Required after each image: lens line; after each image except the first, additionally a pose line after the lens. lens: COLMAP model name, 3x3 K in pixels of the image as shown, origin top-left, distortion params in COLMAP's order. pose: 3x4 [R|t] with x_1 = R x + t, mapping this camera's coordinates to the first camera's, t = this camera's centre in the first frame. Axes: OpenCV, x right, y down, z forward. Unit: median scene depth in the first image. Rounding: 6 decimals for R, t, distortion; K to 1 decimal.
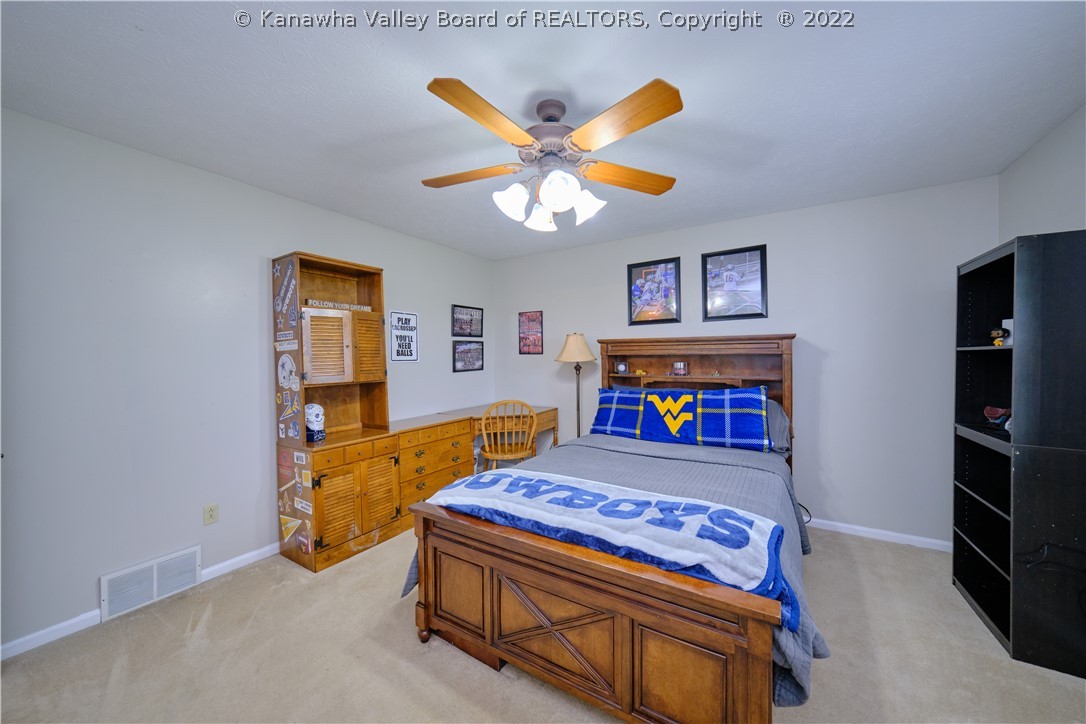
lens RADIAL K [[376.3, 0, 541.6], [0, 376.3, 363.7], [0, 0, 1]] dist [0.002101, 0.000042]
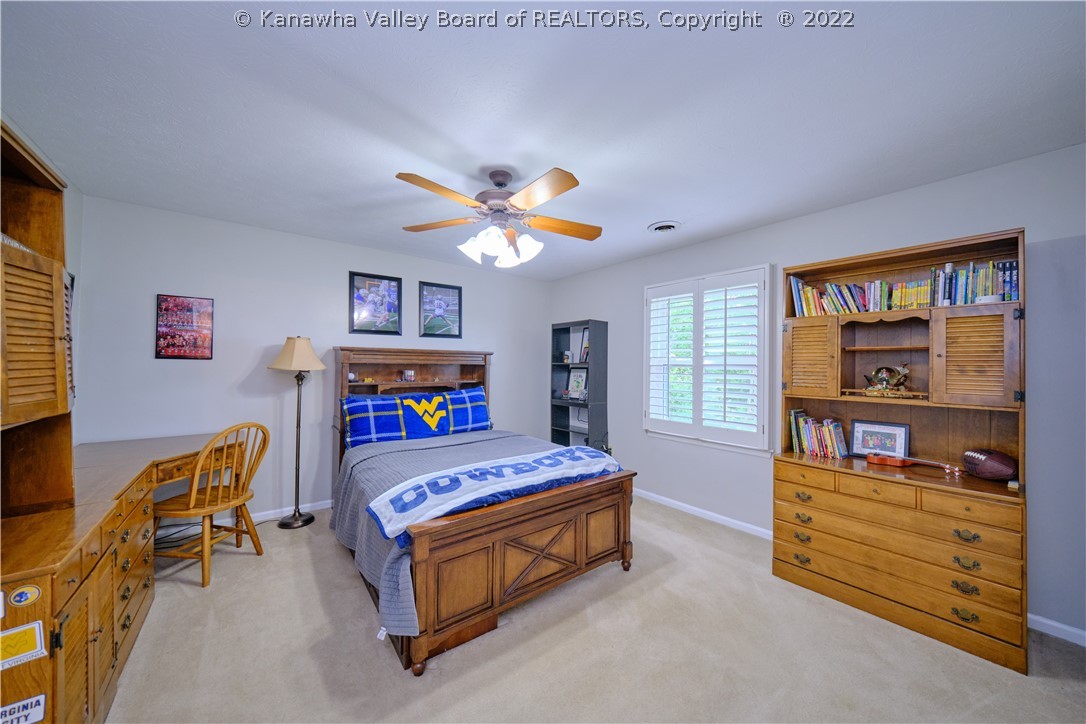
lens RADIAL K [[376.3, 0, 543.8], [0, 376.3, 364.3], [0, 0, 1]] dist [0.002101, 0.000042]
pose [[0.350678, 0.012763, 0.936409, -0.645911], [0.006542, 0.999849, -0.016077, -0.000806], [-0.936473, 0.011764, 0.350542, 0.232909]]
